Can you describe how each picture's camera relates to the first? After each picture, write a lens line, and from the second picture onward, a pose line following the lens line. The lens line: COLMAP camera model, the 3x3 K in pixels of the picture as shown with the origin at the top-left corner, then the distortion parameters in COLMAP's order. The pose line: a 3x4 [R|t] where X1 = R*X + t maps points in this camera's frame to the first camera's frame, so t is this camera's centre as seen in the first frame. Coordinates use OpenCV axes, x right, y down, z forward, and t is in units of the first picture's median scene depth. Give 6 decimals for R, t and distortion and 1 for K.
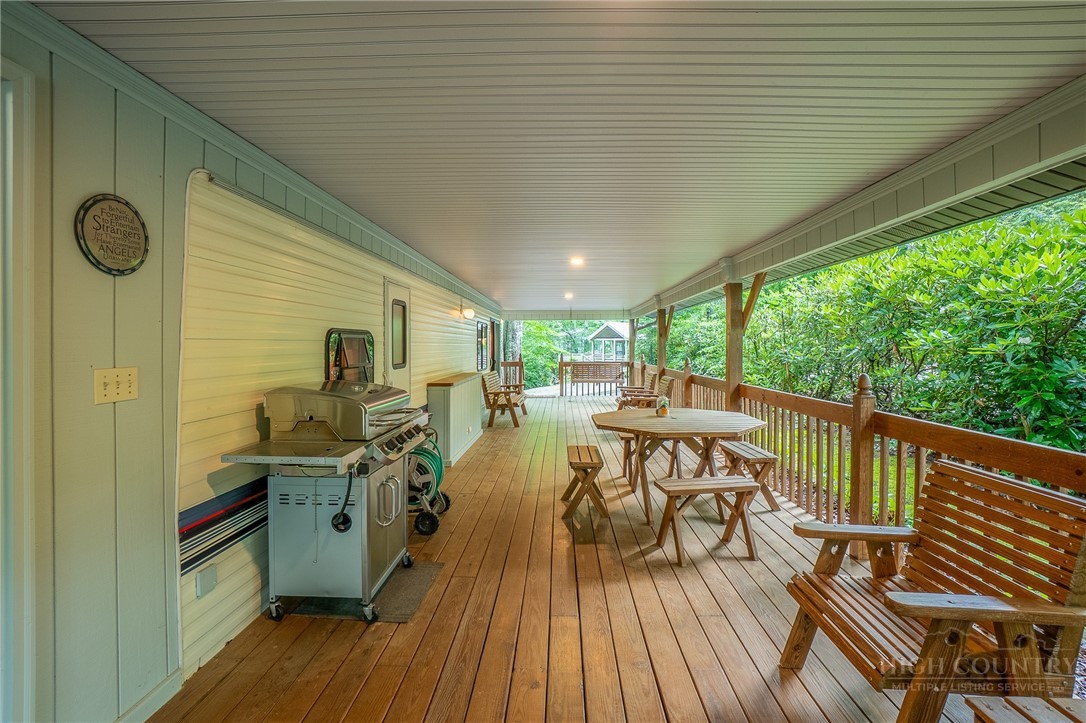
lens RADIAL K [[506.7, 0, 557.6], [0, 506.7, 348.2], [0, 0, 1]] dist [-0.072632, 0.029313]
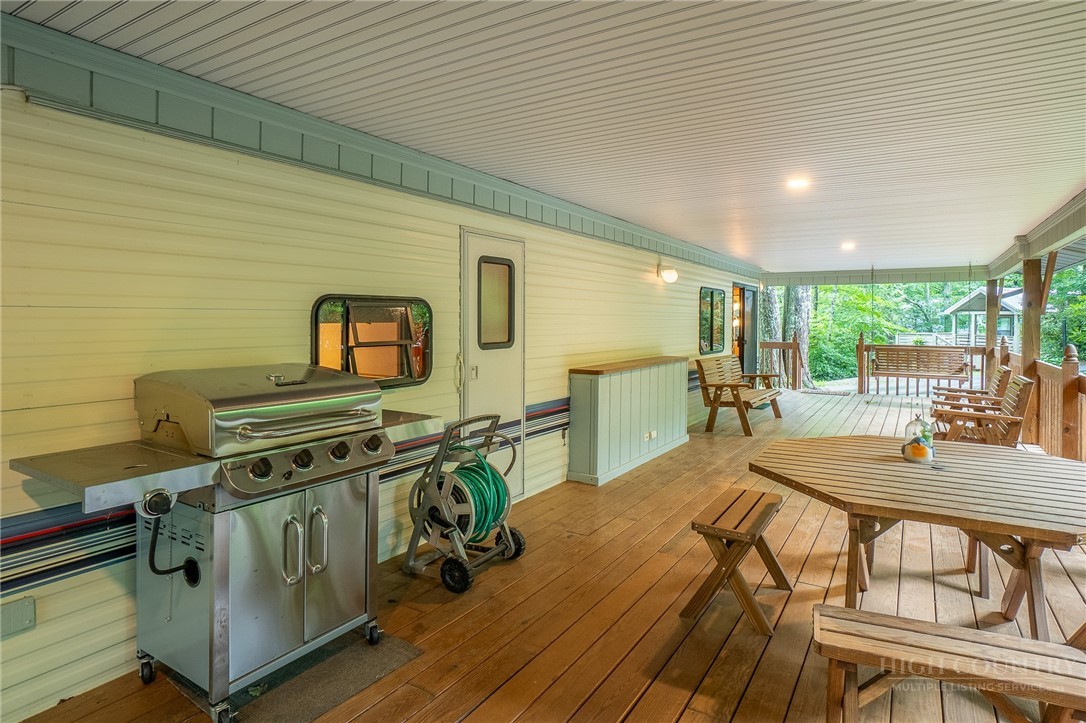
lens RADIAL K [[569.5, 0, 548.9], [0, 569.5, 327.9], [0, 0, 1]] dist [-0.018163, 0.000464]
pose [[0.835082, 0.014753, -0.549928, 0.136367], [-0.010093, 0.999883, 0.011498, -0.000852], [0.550034, -0.004052, 0.835133, 0.209796]]
